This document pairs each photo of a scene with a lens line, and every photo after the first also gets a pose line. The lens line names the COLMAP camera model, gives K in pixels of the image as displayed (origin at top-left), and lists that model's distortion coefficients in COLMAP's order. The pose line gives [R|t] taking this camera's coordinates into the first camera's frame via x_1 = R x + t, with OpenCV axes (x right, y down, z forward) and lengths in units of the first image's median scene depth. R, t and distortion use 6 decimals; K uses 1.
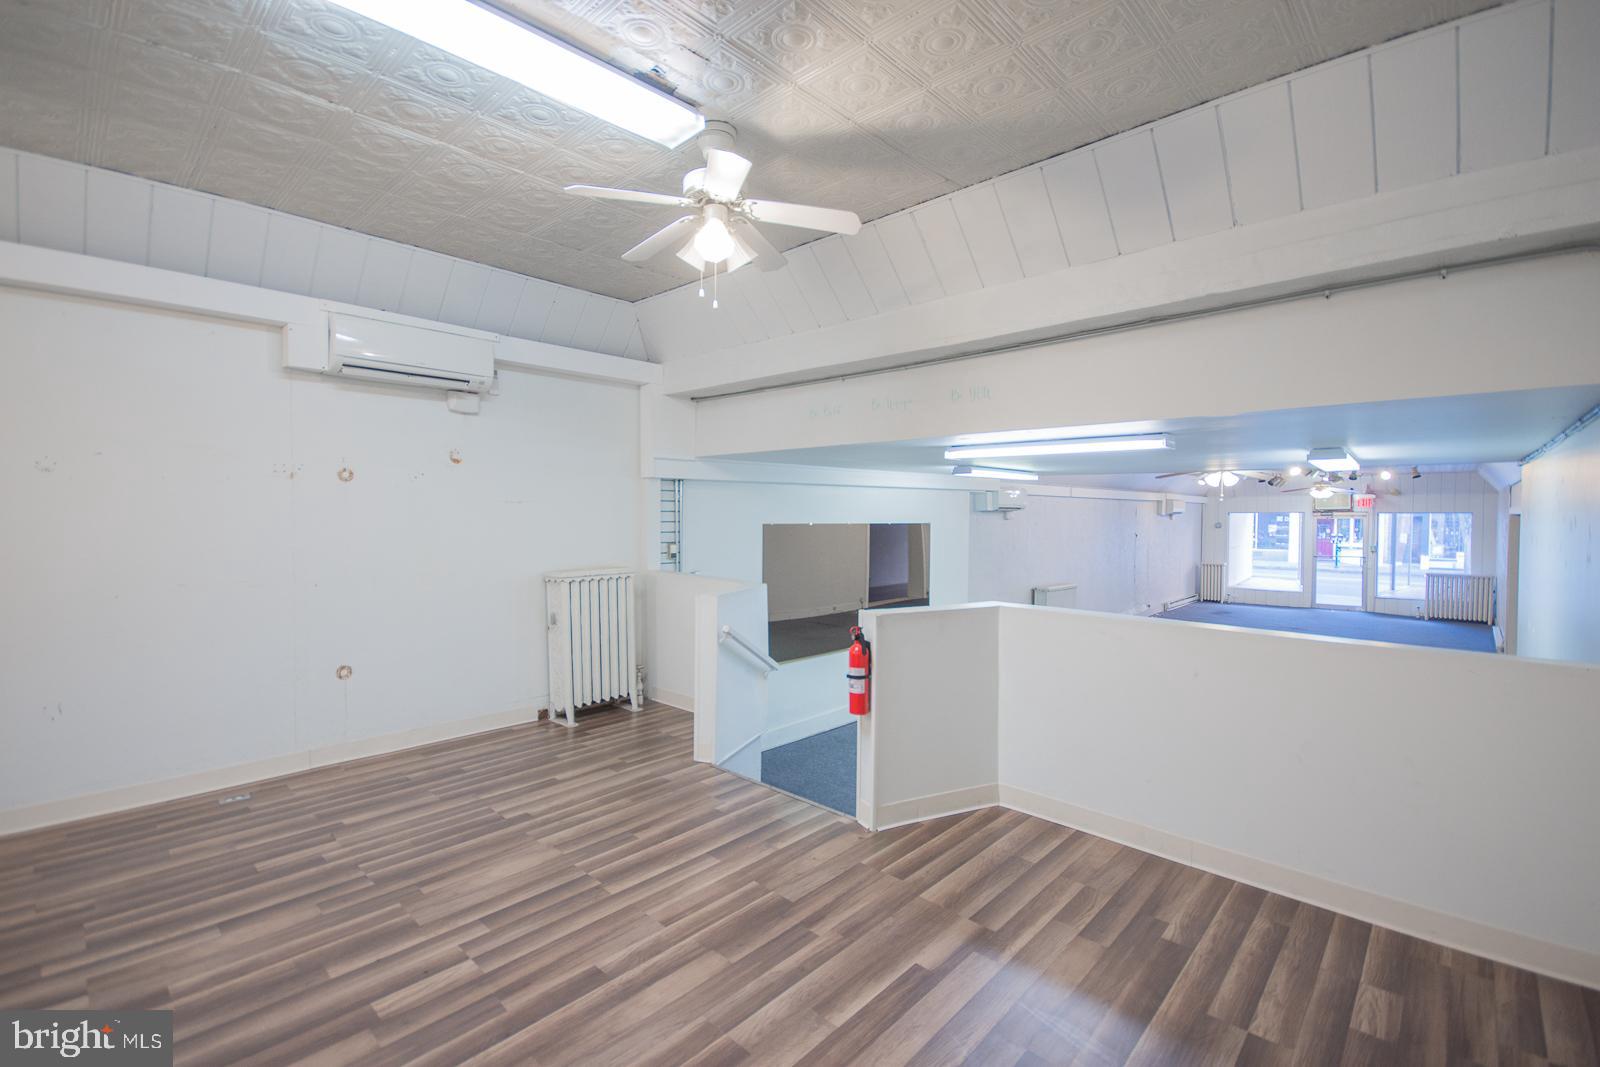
lens RADIAL K [[699.9, 0, 798.7], [0, 699.9, 536.9], [0, 0, 1]] dist [0.008951, -0.000464]
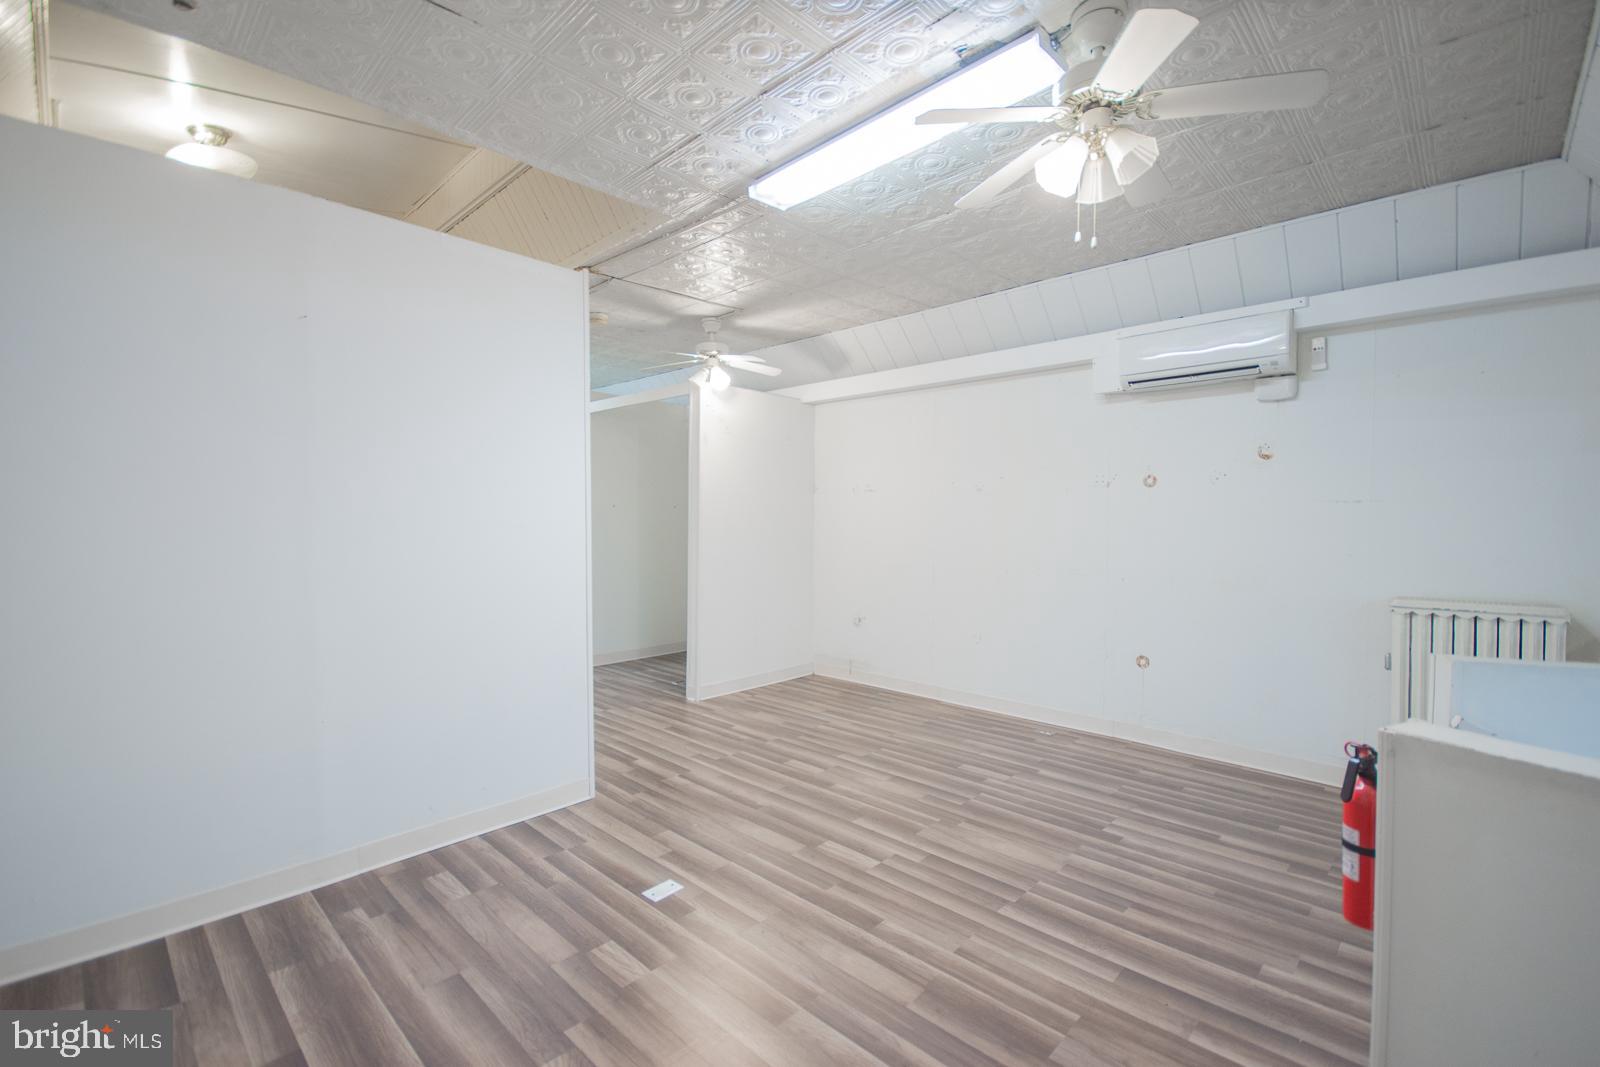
lens RADIAL K [[699.9, 0, 798.7], [0, 699.9, 536.9], [0, 0, 1]] dist [0.008951, -0.000464]
pose [[-0.010185, 0.026067, -0.999608, 0.545391], [-0.032591, 0.999120, 0.026386, -0.015770], [0.999417, 0.032847, -0.009327, 0.574222]]
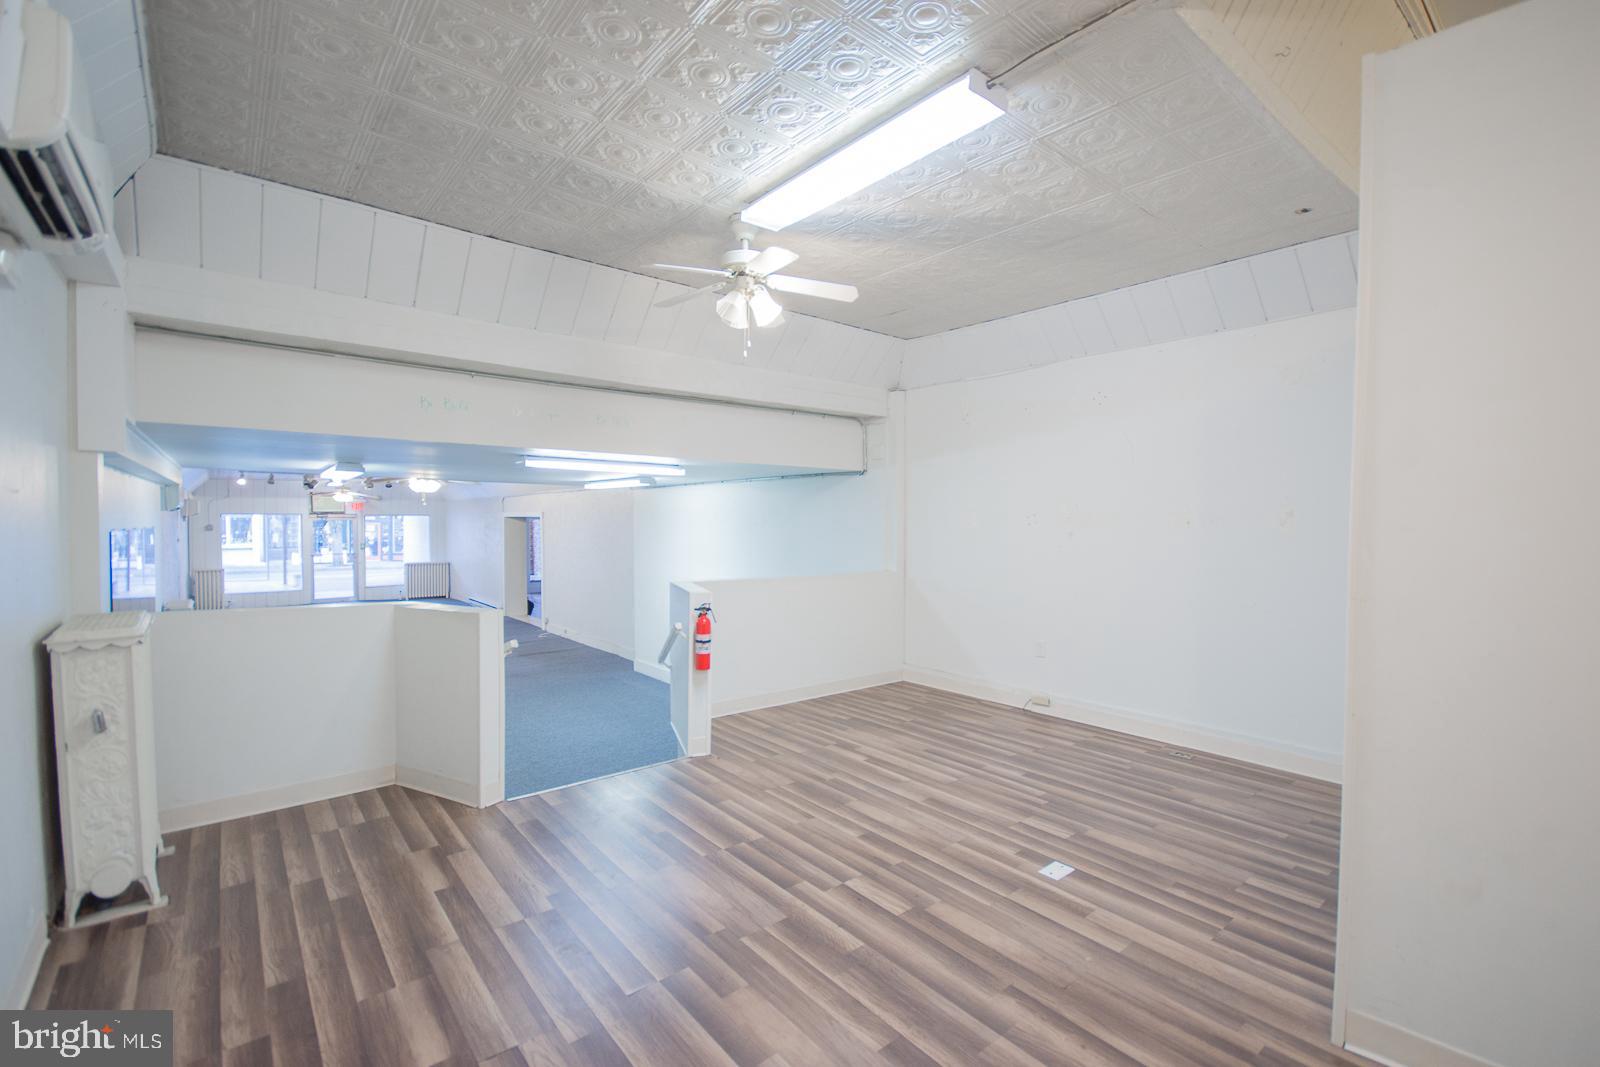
lens RADIAL K [[699.9, 0, 798.7], [0, 699.9, 536.9], [0, 0, 1]] dist [0.008951, -0.000464]
pose [[0.131674, -0.024663, 0.990986, -1.141014], [0.025350, 0.999447, 0.021505, -0.021233], [-0.990969, 0.022290, 0.132227, 0.615424]]
